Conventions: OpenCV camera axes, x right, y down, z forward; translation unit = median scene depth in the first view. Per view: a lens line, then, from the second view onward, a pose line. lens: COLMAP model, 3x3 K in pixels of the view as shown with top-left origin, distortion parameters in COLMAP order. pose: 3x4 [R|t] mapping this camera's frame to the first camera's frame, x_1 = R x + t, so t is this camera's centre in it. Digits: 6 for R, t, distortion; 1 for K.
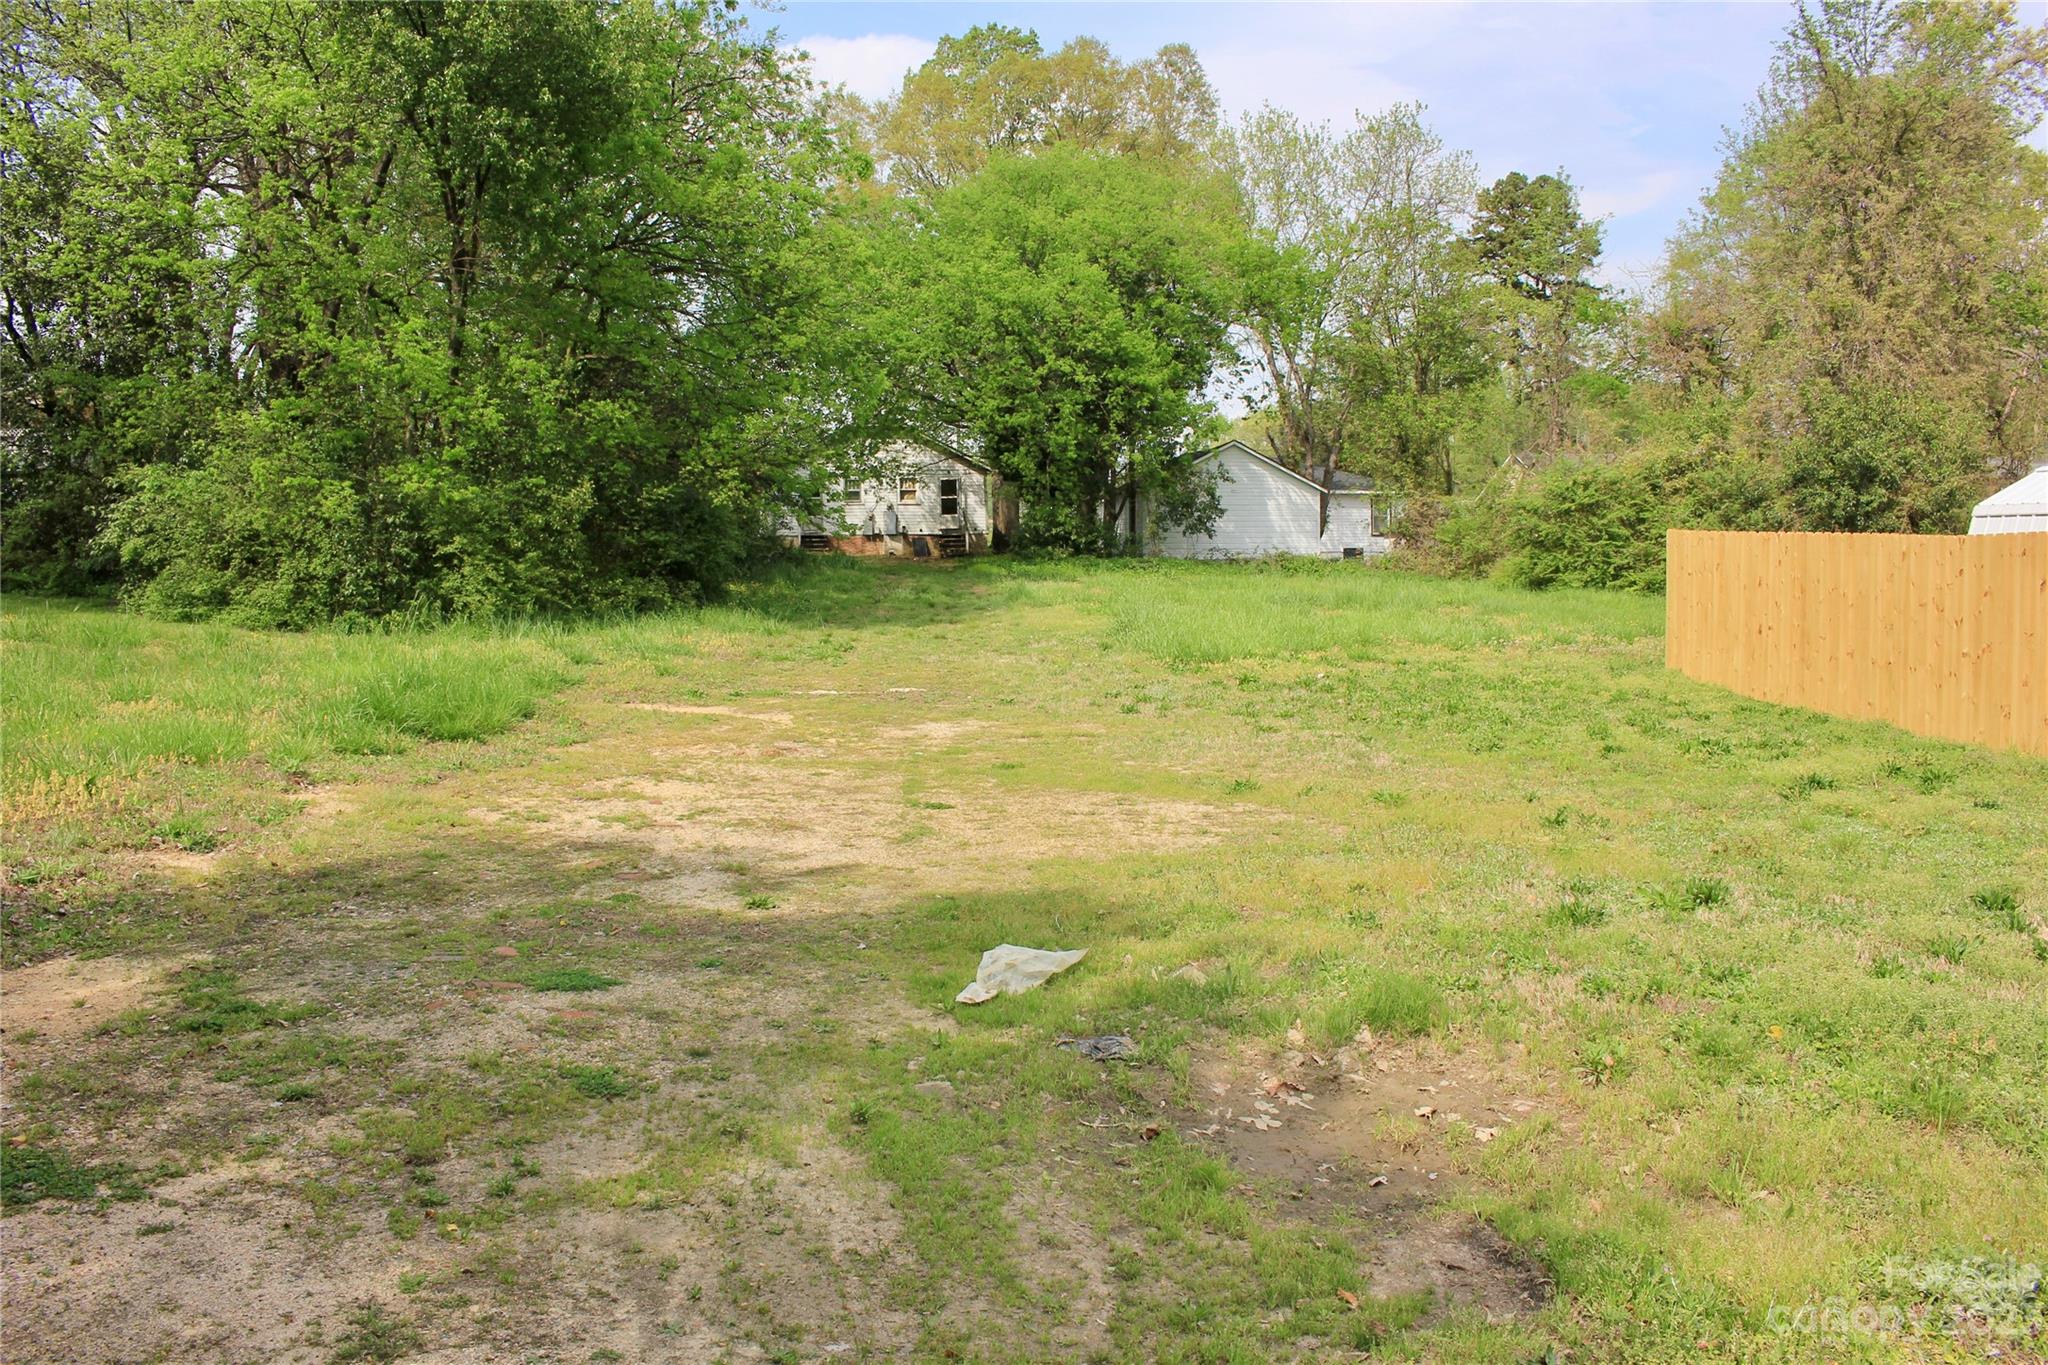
lens RADIAL K [[1688.0, 0, 1015.3], [0, 1688.0, 679.7], [0, 0, 1]] dist [-0.156358, 0.131250]
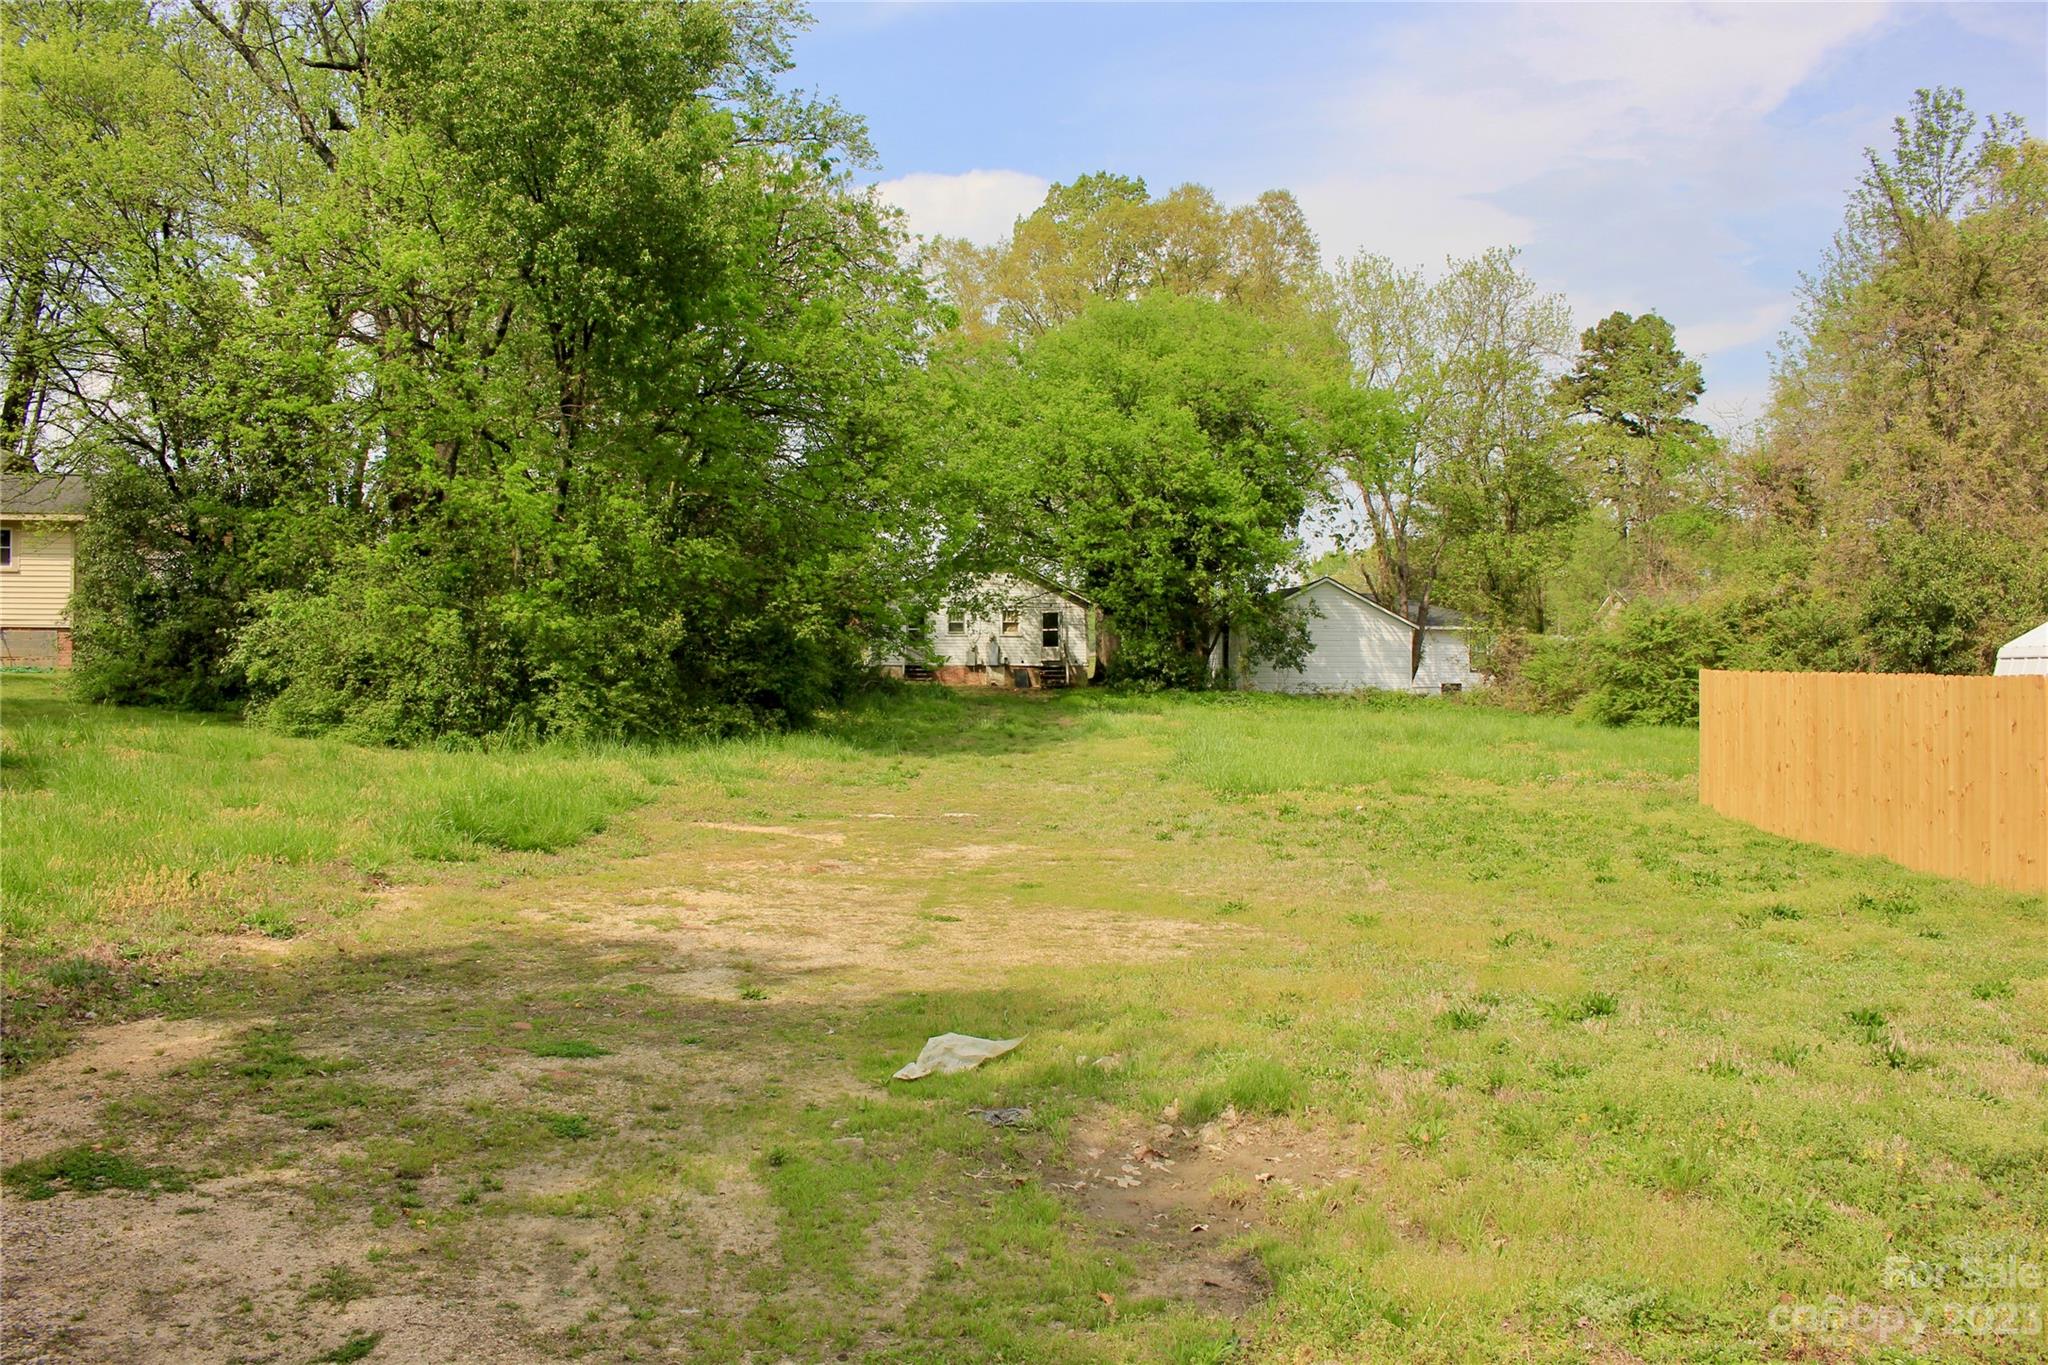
lens RADIAL K [[1688.0, 0, 1015.3], [0, 1688.0, 679.7], [0, 0, 1]] dist [-0.156358, 0.131250]
pose [[0.997368, 0.011884, -0.071524, 0.030133], [-0.017378, 0.996904, -0.076683, 0.001285], [0.070391, 0.077724, 0.994487, -0.038173]]
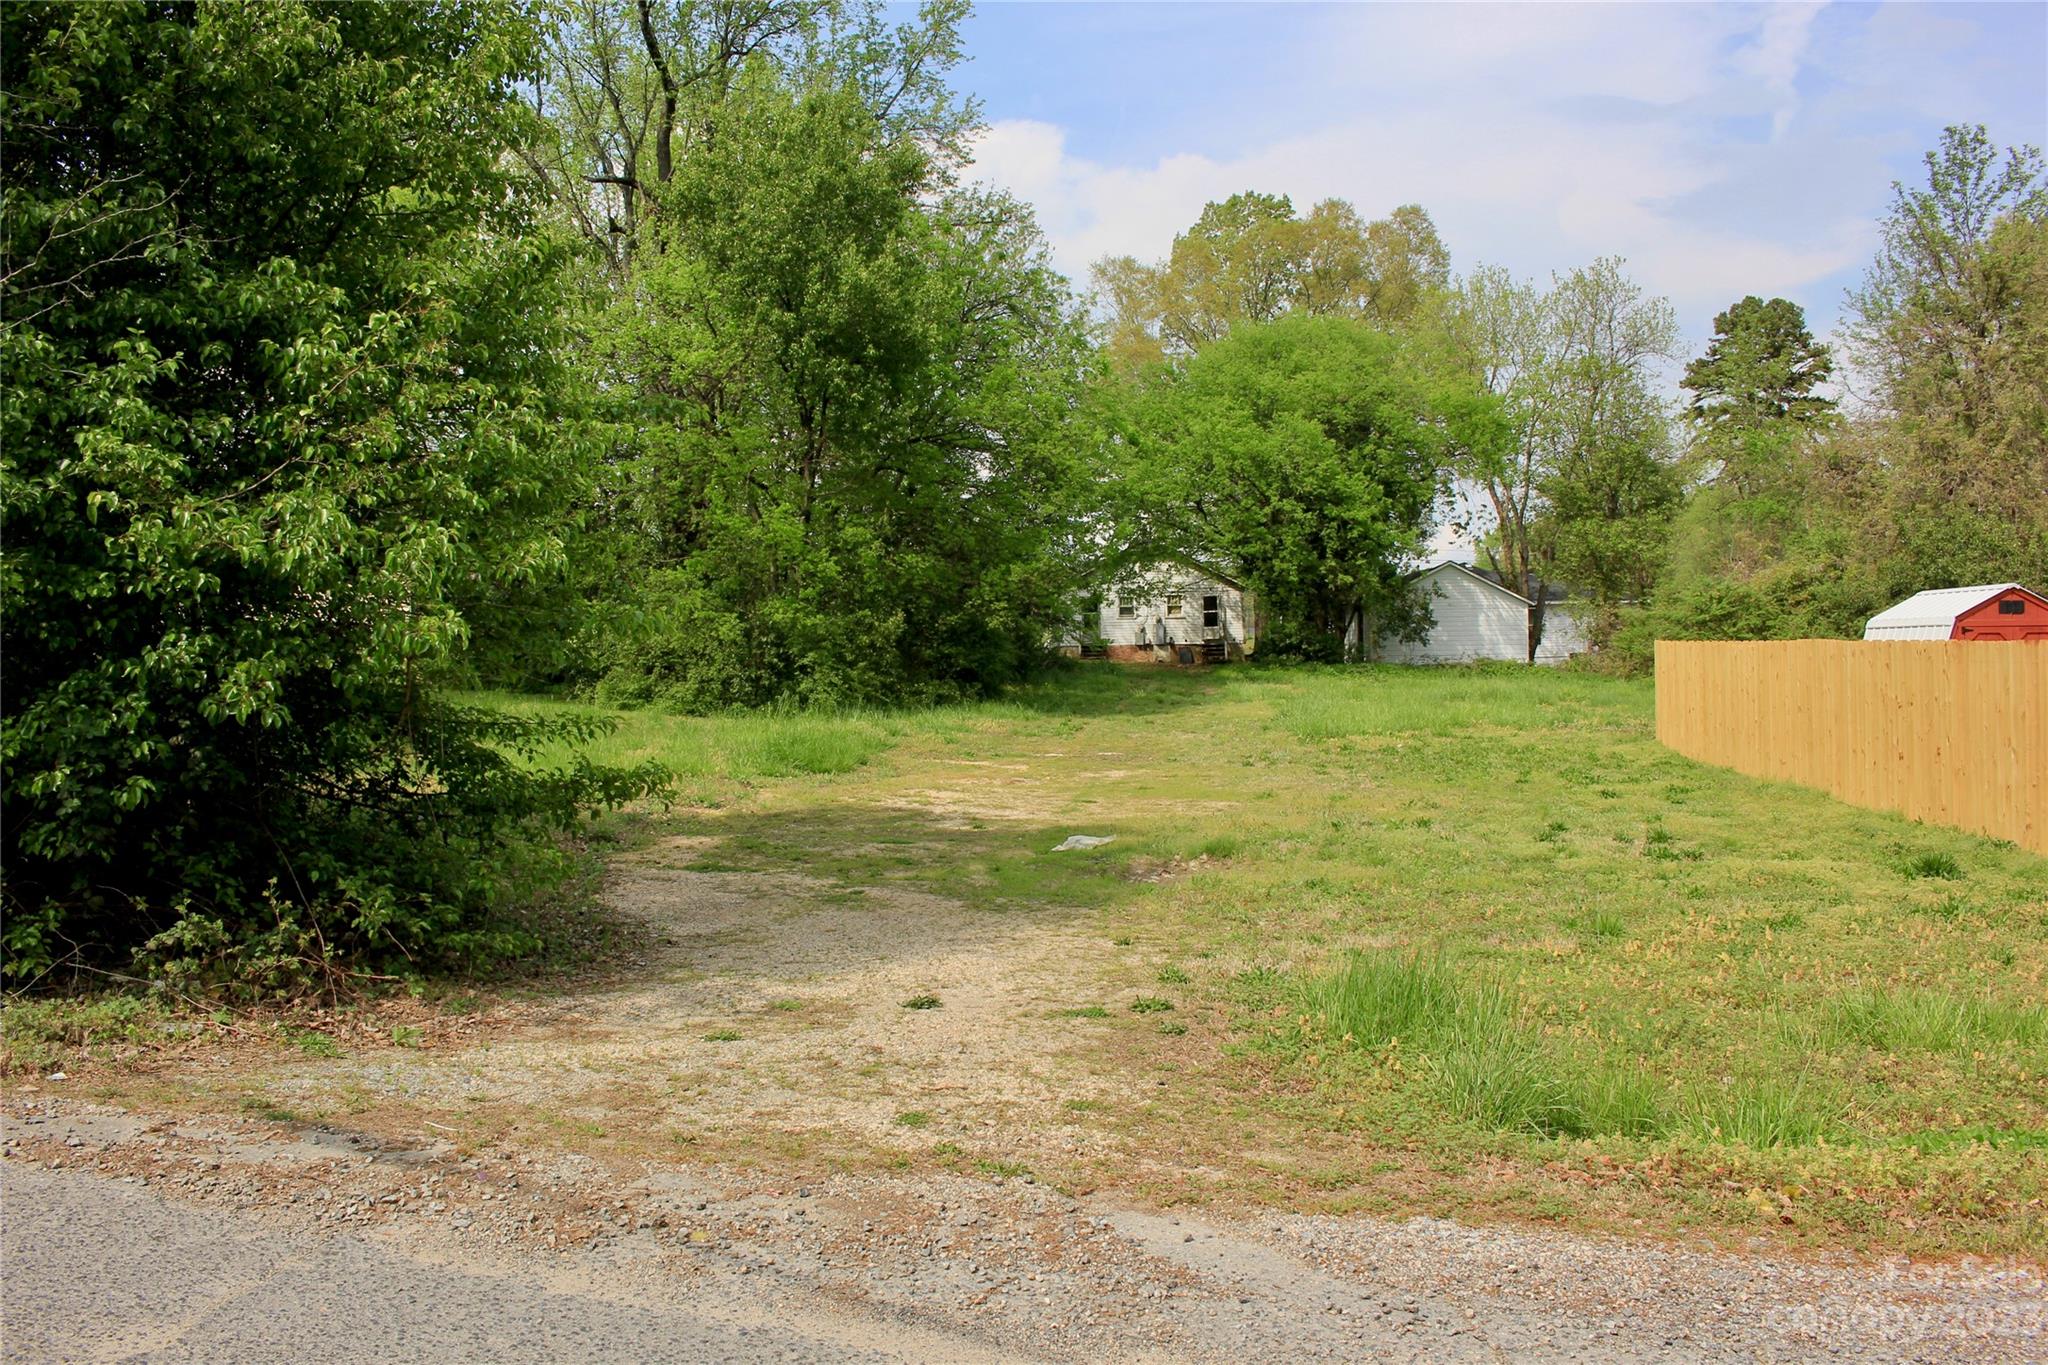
lens RADIAL K [[1688.0, 0, 1015.3], [0, 1688.0, 679.7], [0, 0, 1]] dist [-0.156358, 0.131250]
pose [[0.983668, -0.004774, -0.179930, 0.082577], [-0.006621, 0.998012, -0.062681, 0.023384], [0.179872, 0.062848, 0.981680, -0.327374]]
